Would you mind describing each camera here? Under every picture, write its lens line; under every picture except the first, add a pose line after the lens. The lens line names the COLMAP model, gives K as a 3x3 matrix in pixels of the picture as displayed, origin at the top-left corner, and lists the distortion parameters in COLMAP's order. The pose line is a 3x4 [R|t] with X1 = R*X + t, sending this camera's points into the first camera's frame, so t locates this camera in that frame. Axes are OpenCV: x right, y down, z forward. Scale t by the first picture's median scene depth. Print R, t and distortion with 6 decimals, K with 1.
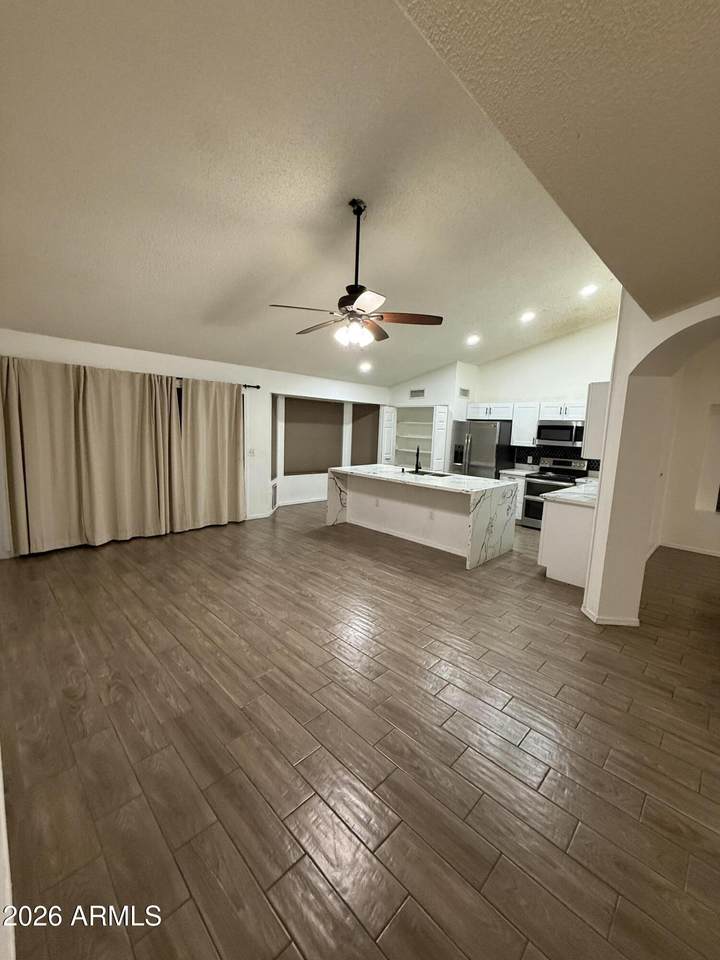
lens RADIAL K [[380.5, 0, 359.5], [0, 380.5, 498.6], [0, 0, 1]] dist [-0.000611, -0.000025]
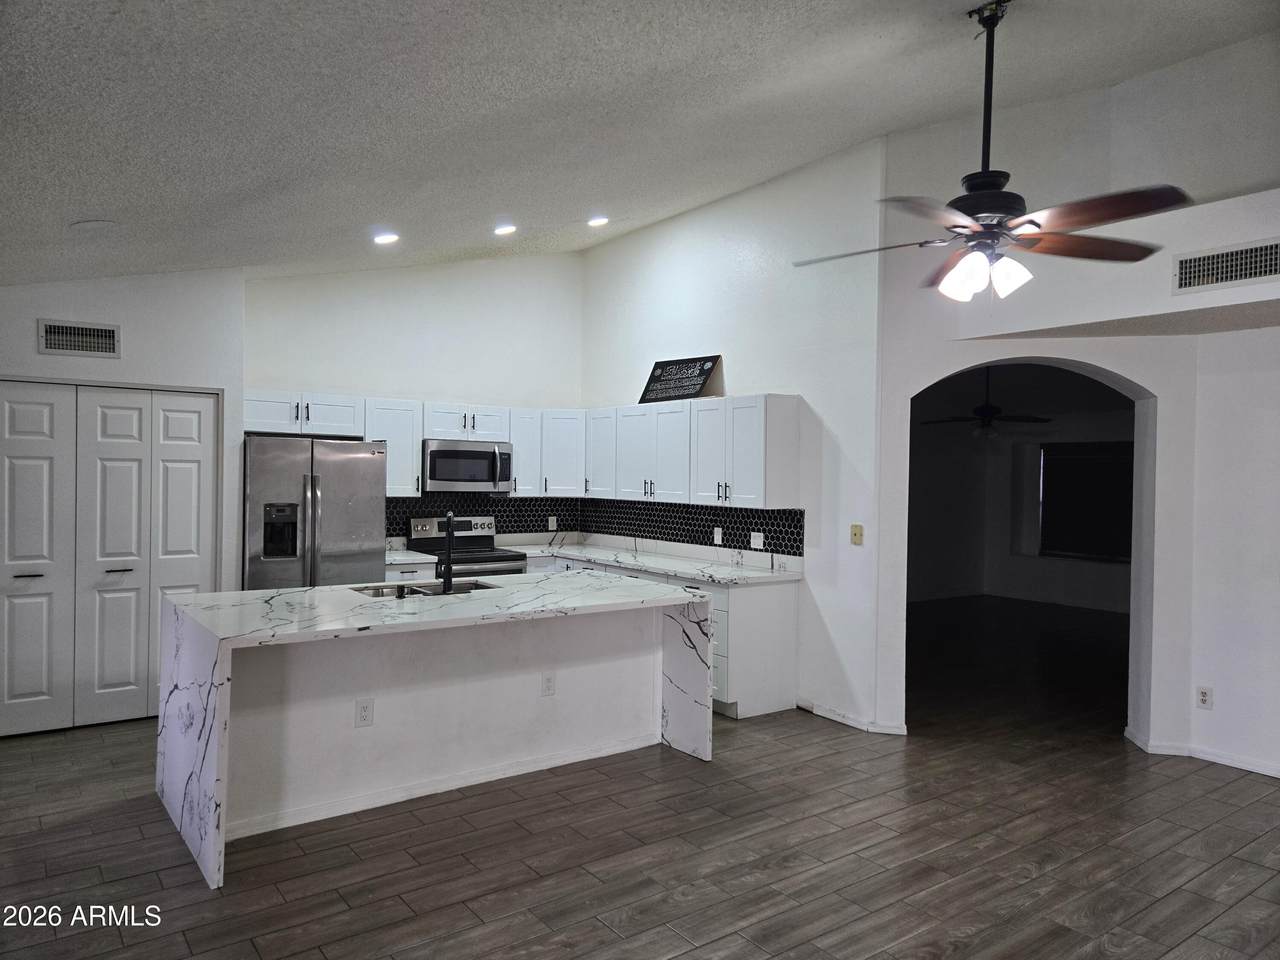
lens RADIAL K [[857.5, 0, 640.0], [0, 857.5, 480.0], [0, 0, 1]] dist [0.095586, -0.071639]
pose [[0.136414, -0.042740, 0.989729, -0.840291], [0.165261, 0.986051, 0.019803, -0.209359], [-0.976770, 0.160862, 0.141575, 0.937062]]
